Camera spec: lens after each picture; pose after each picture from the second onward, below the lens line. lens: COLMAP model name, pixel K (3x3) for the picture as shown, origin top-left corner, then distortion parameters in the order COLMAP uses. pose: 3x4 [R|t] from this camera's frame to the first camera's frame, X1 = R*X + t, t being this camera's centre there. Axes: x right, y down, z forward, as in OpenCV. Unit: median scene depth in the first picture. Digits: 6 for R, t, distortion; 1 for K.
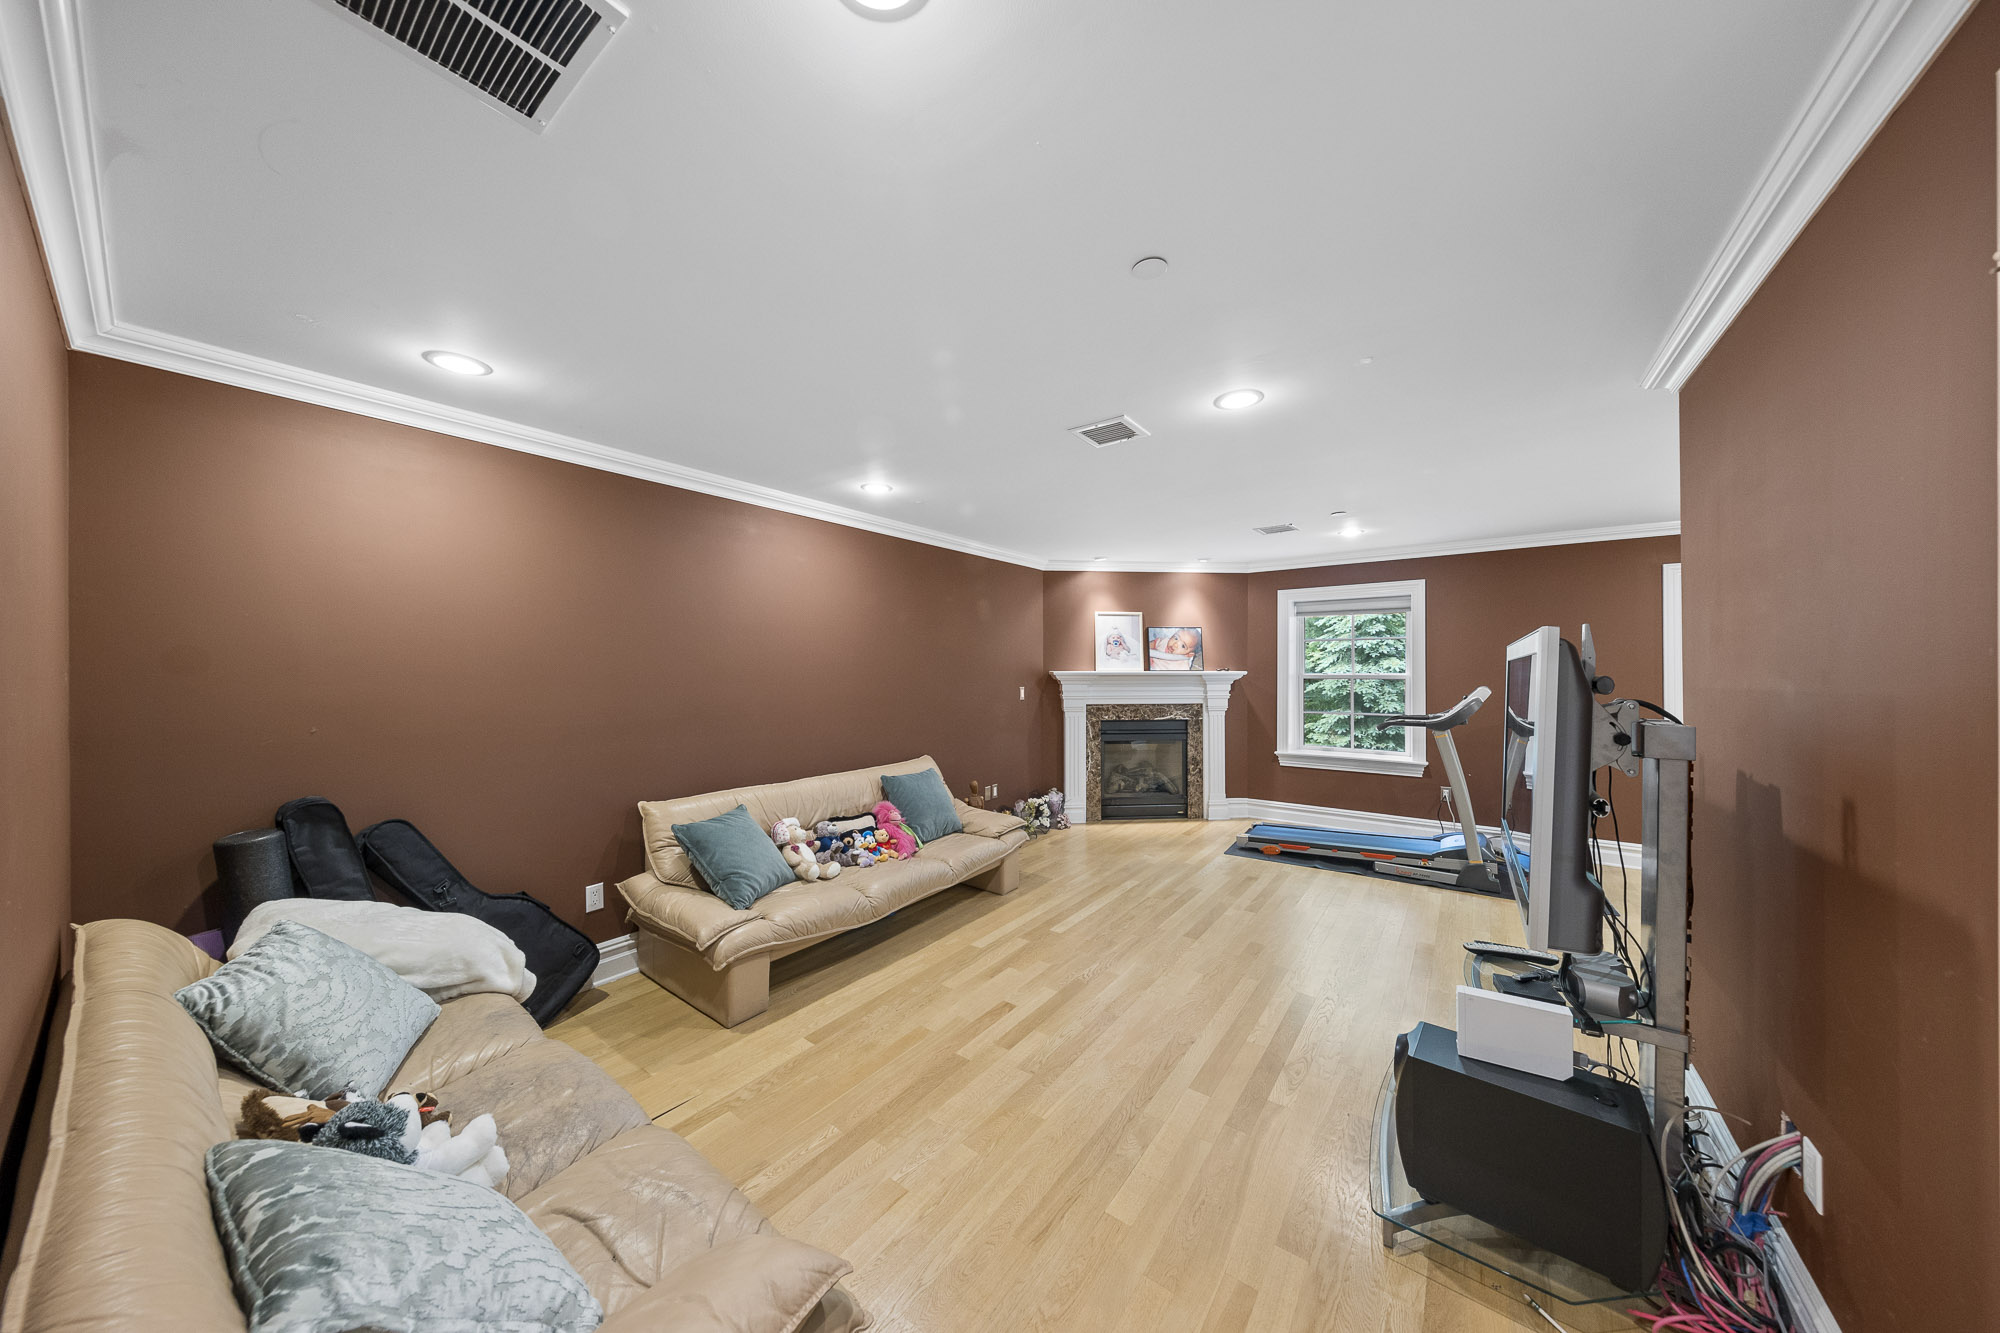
lens RADIAL K [[633.1, 0, 998.5], [0, 633.1, 666.3], [0, 0, 1]] dist [0.001960, -0.001170]
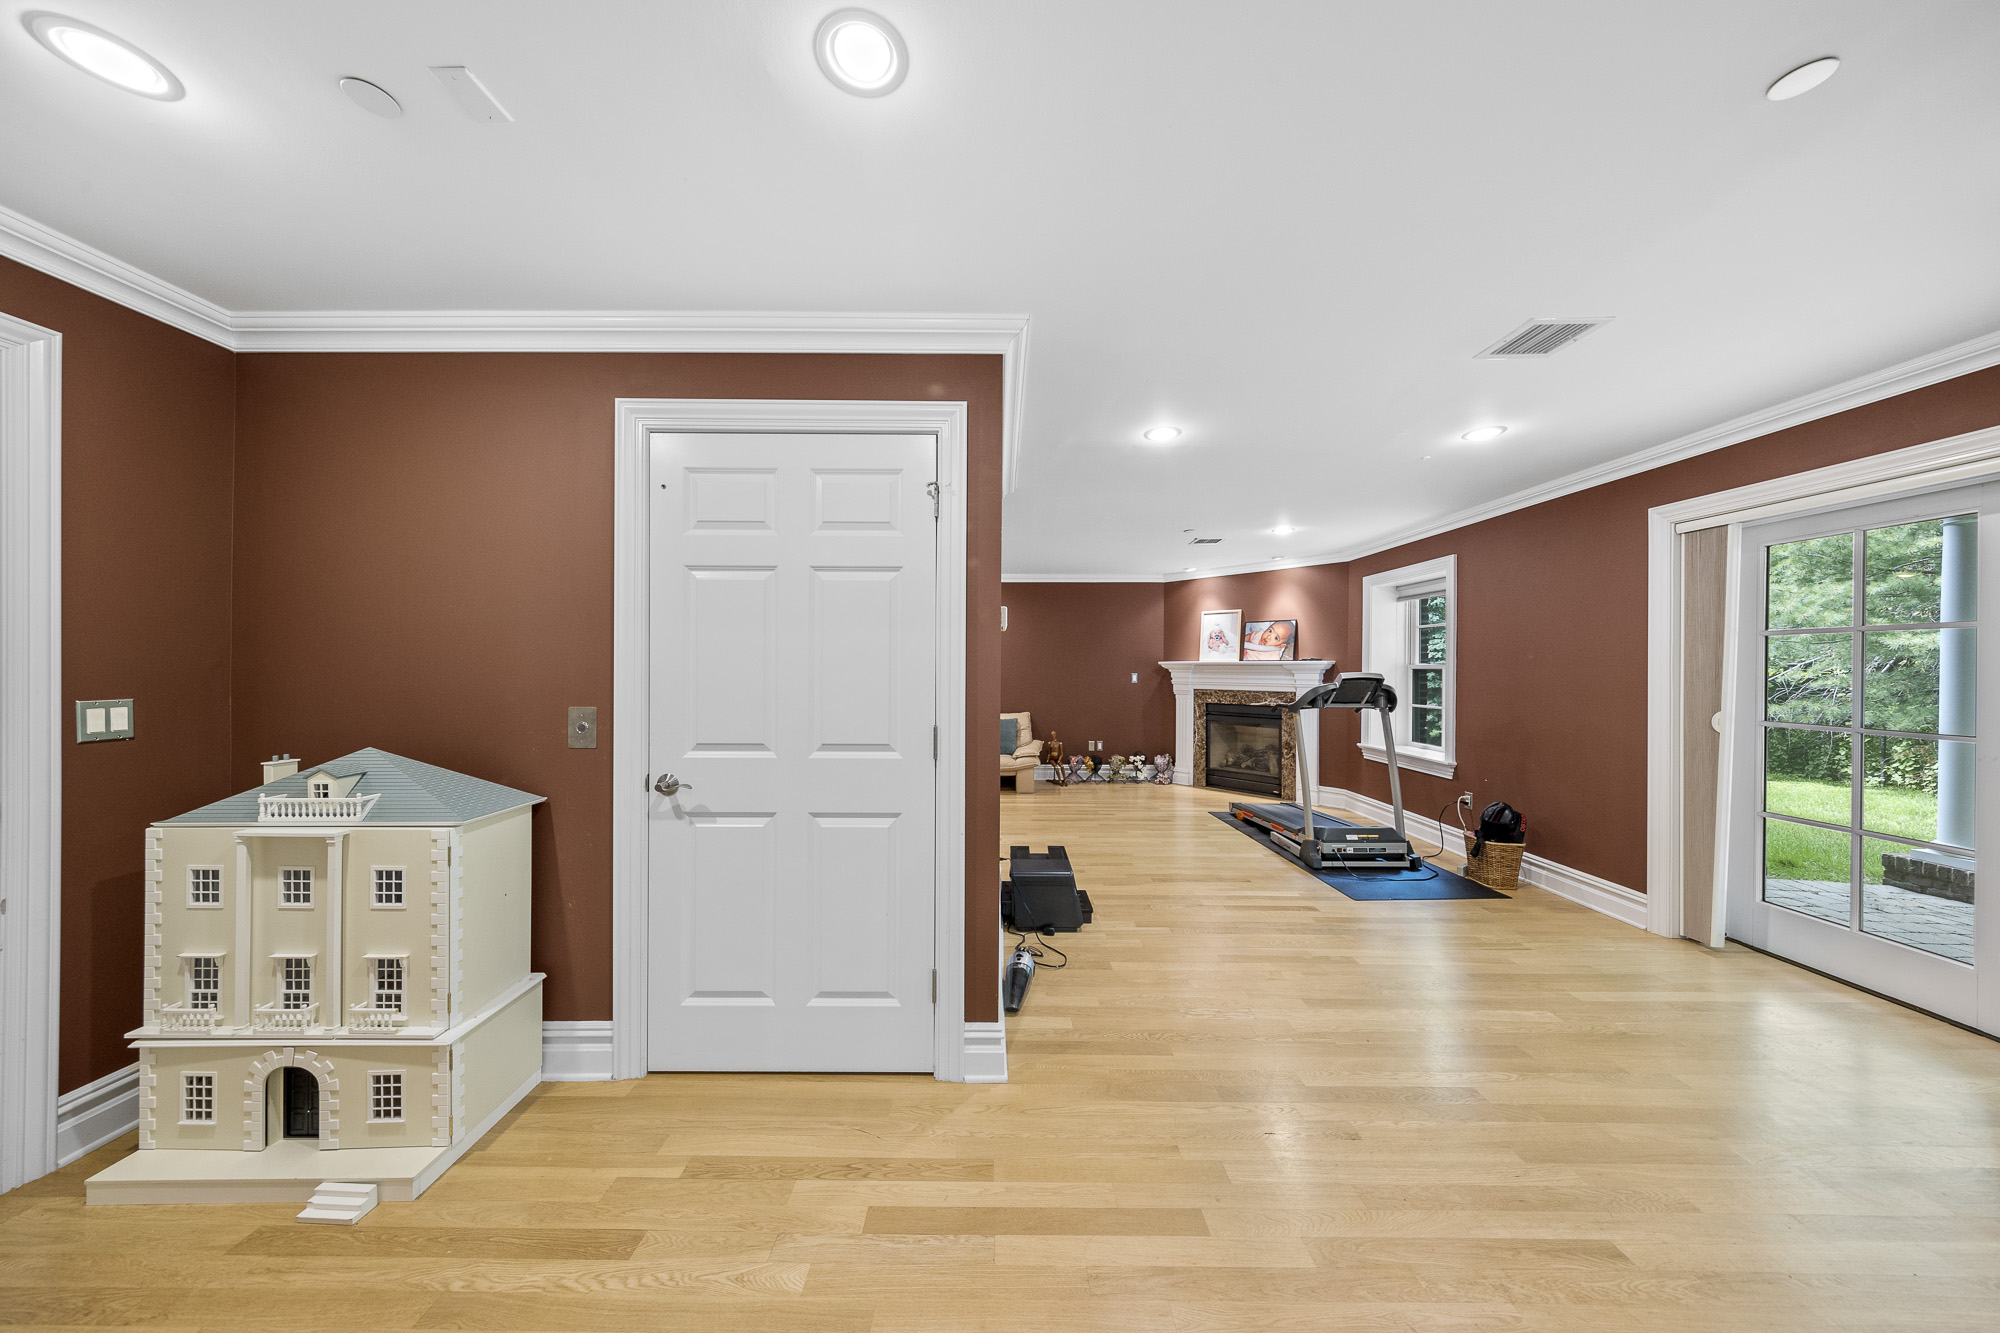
lens RADIAL K [[633.1, 0, 993.8], [0, 633.1, 671.0], [0, 0, 1]] dist [0.001960, -0.001170]
pose [[0.589096, 0.005513, -0.808044, 0.885833], [-0.002340, 0.999984, 0.005117, 0.020302], [0.808060, -0.001123, 0.589100, -0.022465]]
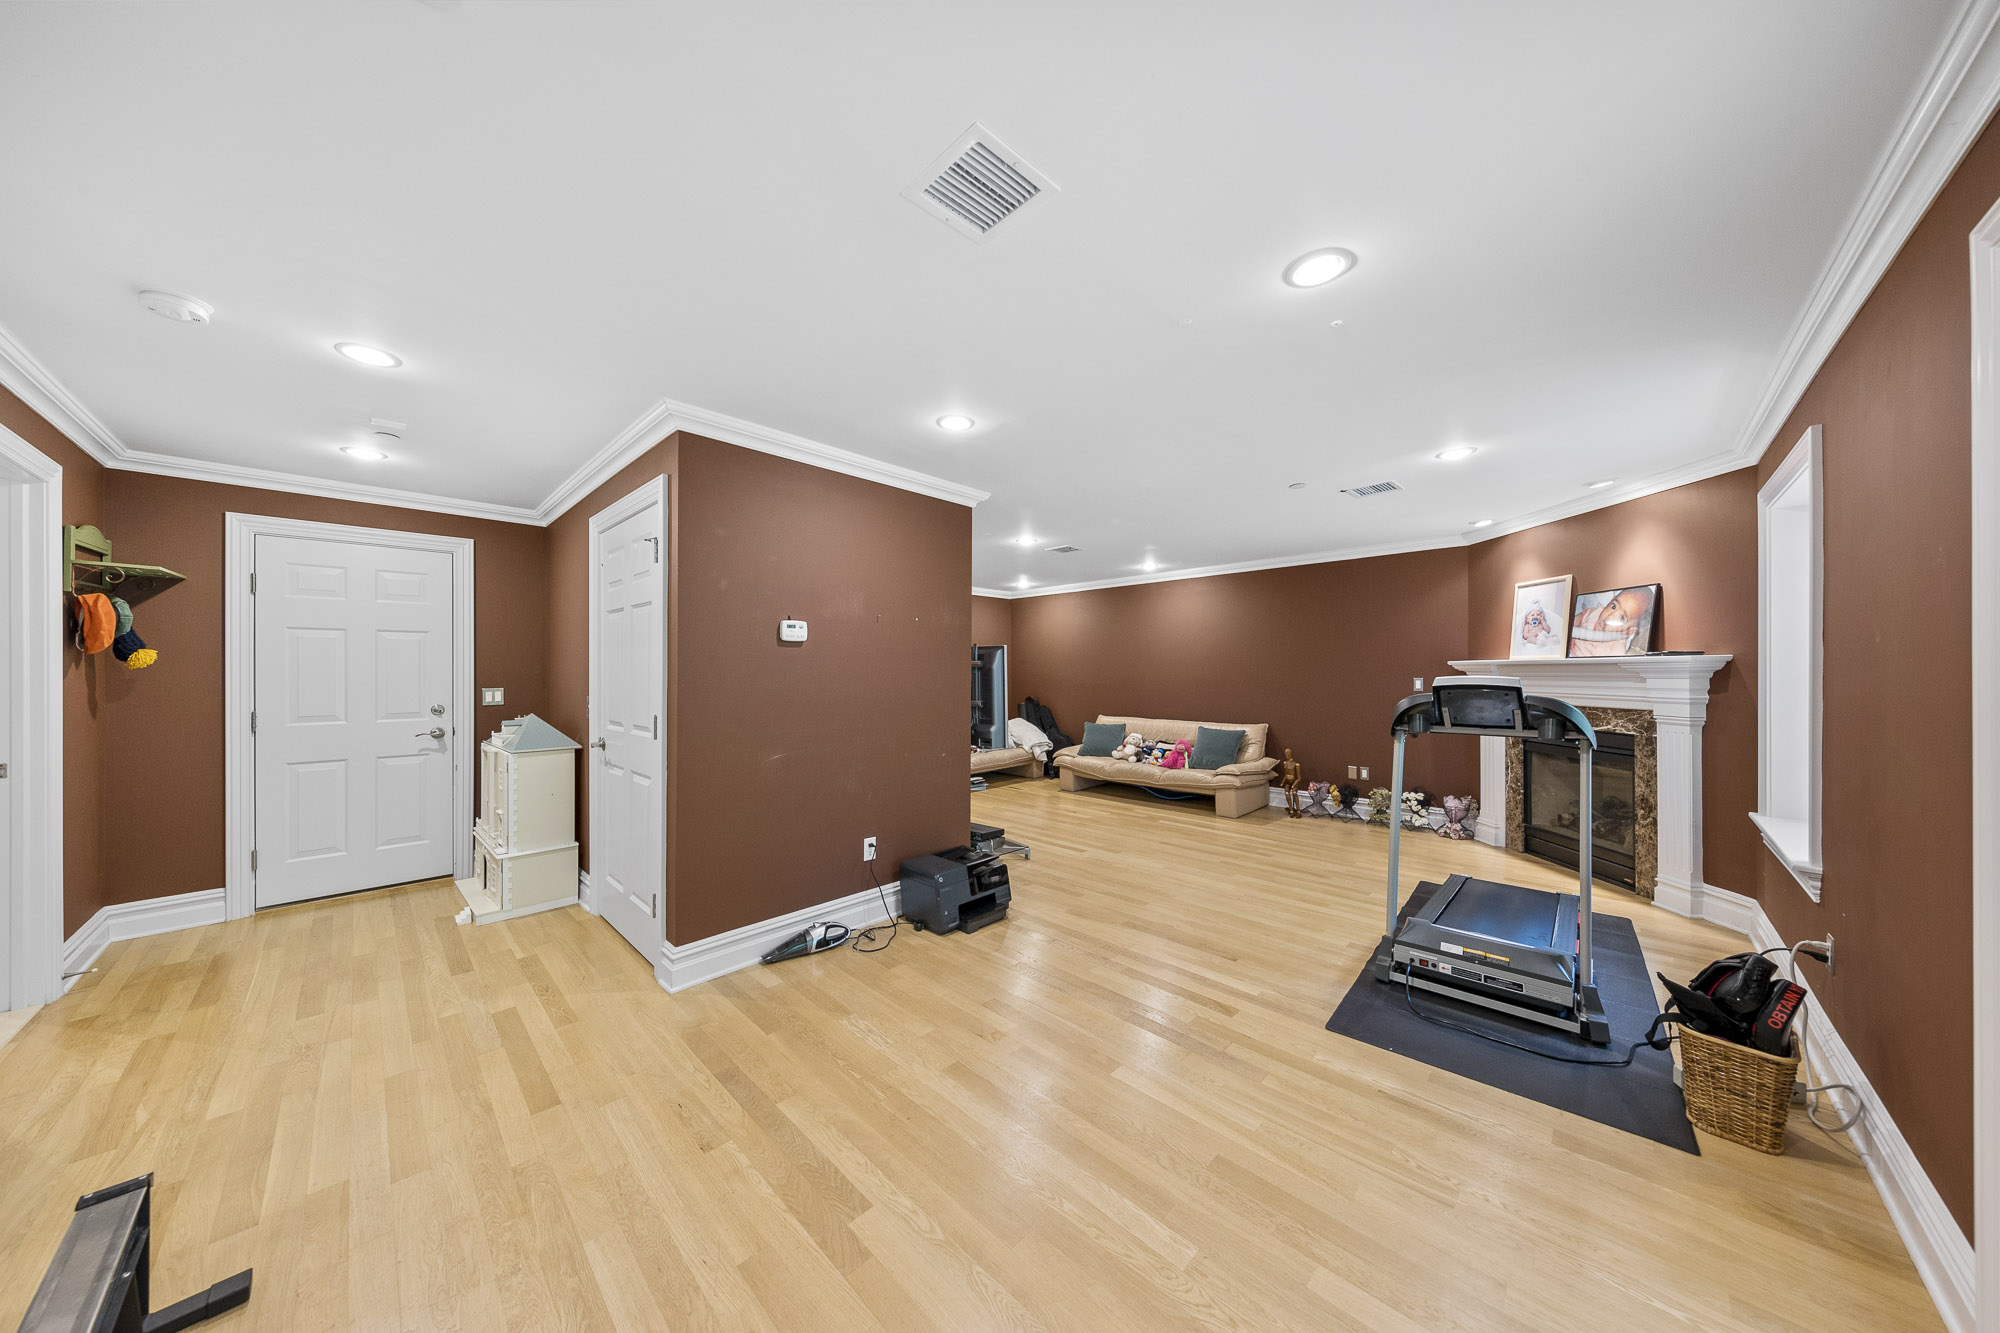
lens RADIAL K [[633.1, 0, 989.4], [0, 633.1, 671.6], [0, 0, 1]] dist [0.001960, -0.001170]
pose [[-0.144416, -0.001183, -0.989516, 1.018597], [0.003544, 0.999992, -0.001712, 0.021308], [0.989511, -0.003754, -0.144411, 0.467323]]
